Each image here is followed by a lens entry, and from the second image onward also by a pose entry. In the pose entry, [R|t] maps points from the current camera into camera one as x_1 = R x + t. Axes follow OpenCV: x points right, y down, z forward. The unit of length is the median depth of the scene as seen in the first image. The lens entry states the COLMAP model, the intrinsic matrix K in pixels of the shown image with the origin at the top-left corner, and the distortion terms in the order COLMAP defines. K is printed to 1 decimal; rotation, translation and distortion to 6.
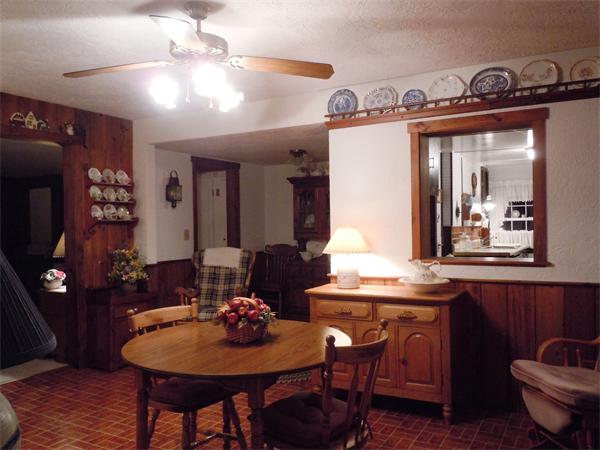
lens RADIAL K [[494.2, 0, 300.0], [0, 494.2, 225.0], [0, 0, 1]] dist [-0.009341, -0.002251]
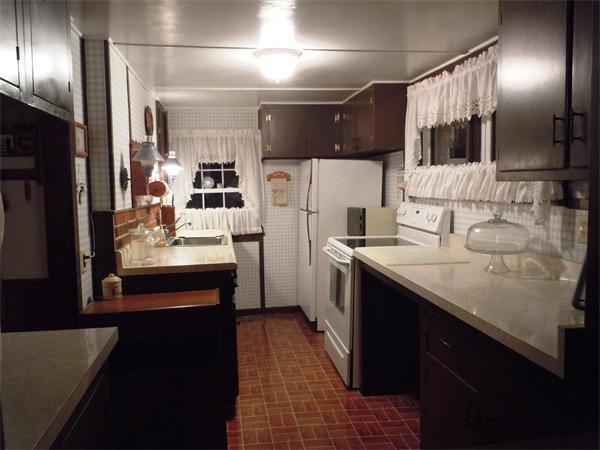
lens RADIAL K [[494.2, 0, 300.0], [0, 494.2, 225.0], [0, 0, 1]] dist [-0.009341, -0.002251]
pose [[0.774608, -0.050833, 0.630396, 0.151957], [0.008916, 0.997543, 0.069483, -0.013668], [-0.632379, -0.048201, 0.773158, 0.532139]]
